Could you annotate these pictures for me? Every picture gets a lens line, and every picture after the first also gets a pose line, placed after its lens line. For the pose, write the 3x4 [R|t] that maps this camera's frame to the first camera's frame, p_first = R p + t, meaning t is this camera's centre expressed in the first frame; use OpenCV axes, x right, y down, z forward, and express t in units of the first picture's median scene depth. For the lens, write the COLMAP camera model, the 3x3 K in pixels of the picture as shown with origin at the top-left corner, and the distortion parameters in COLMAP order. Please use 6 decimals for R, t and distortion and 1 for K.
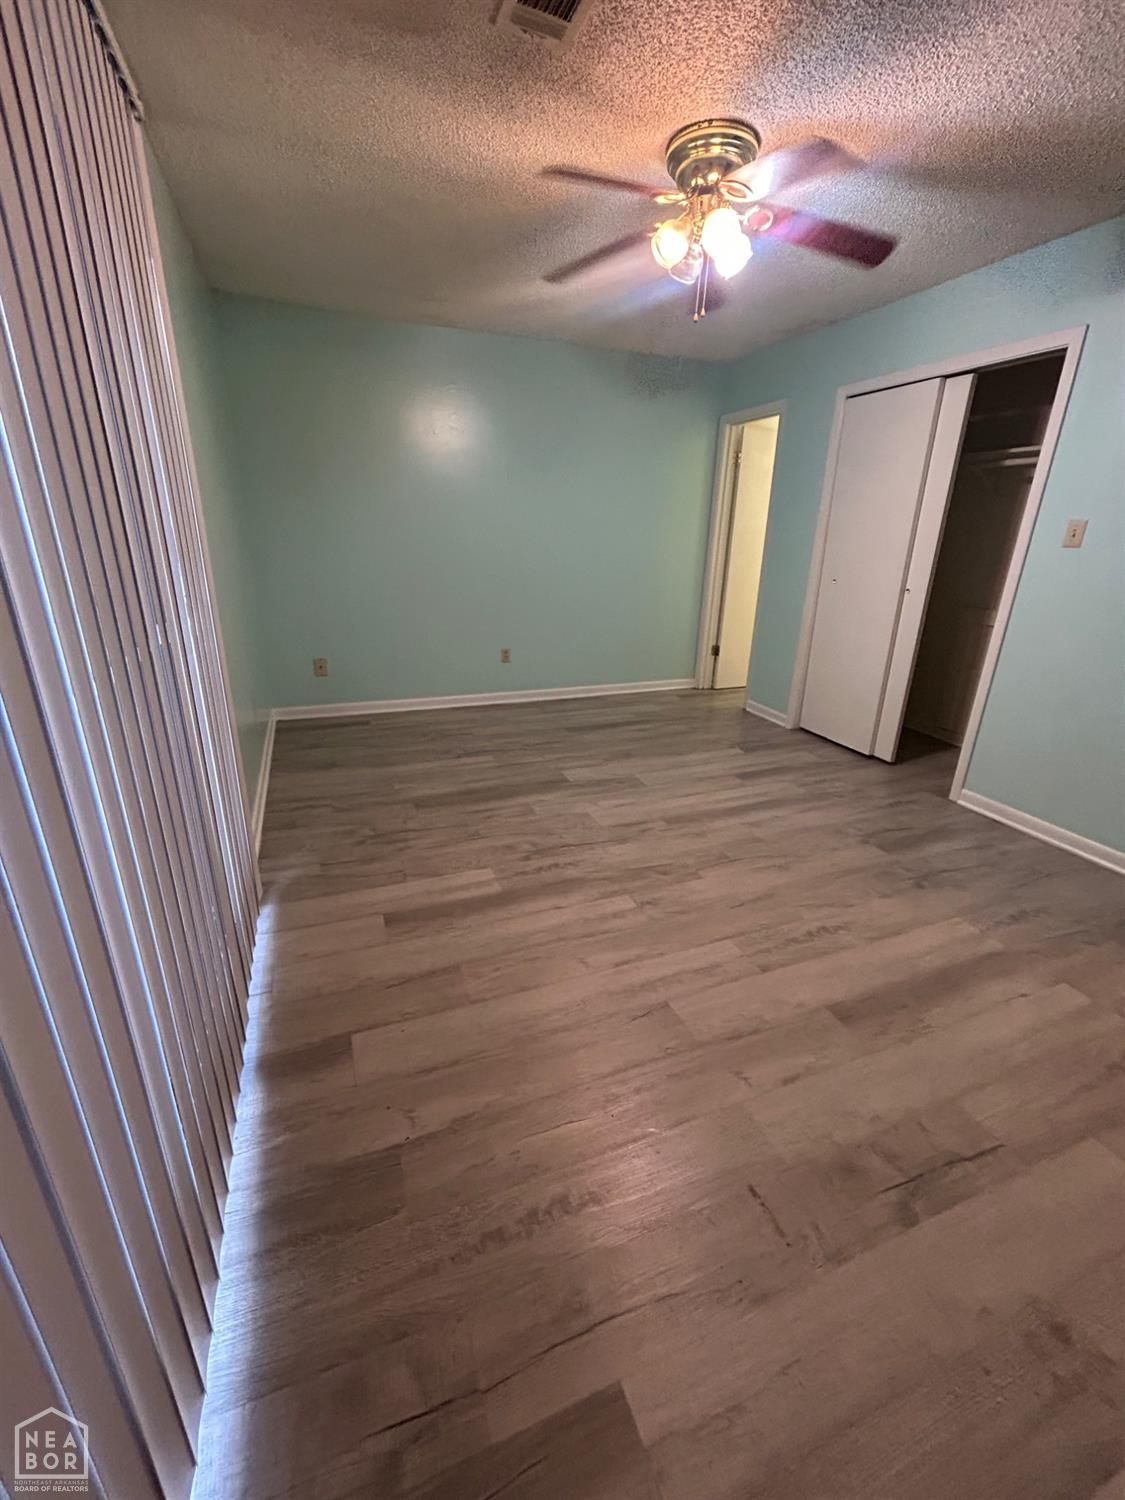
lens RADIAL K [[617.6, 0, 562.5], [0, 617.6, 750.0], [0, 0, 1]] dist [-0.002335, 0.006319]
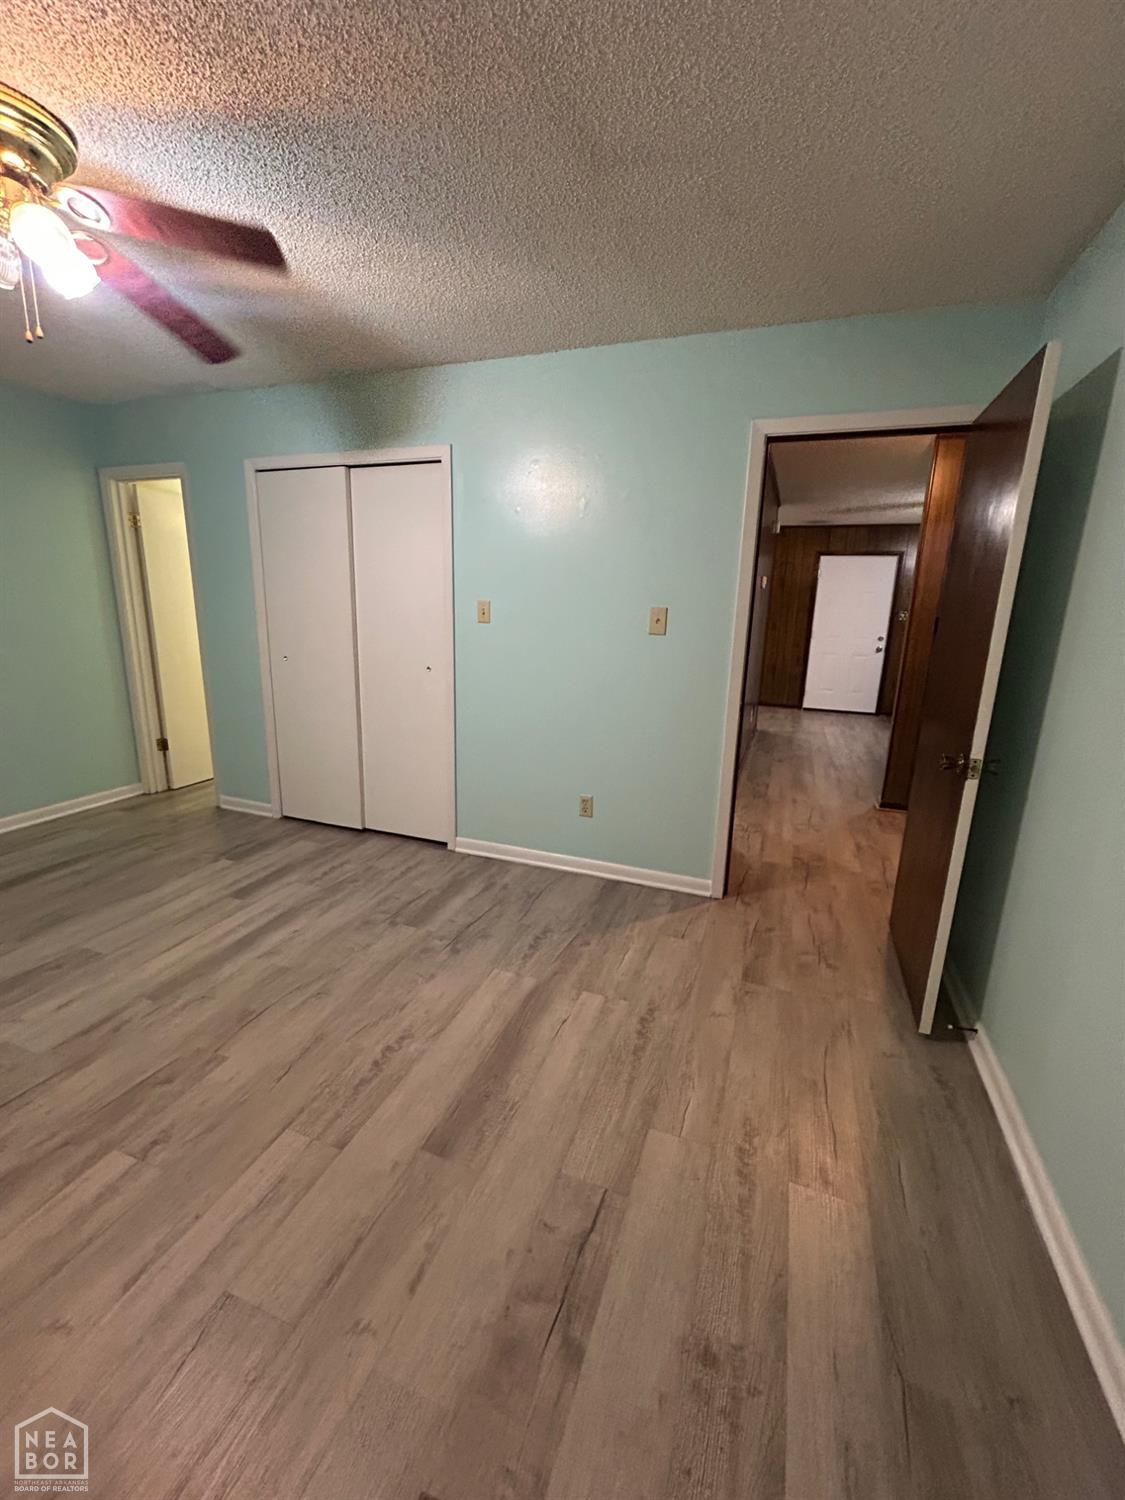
lens RADIAL K [[610.5, 0, 562.5], [0, 610.5, 750.0], [0, 0, 1]] dist [-0.003404, 0.000059]
pose [[0.666784, -0.176534, 0.724040, 0.022842], [0.243275, 0.969878, 0.012437, -0.058765], [-0.704426, 0.167848, 0.689645, 0.108266]]
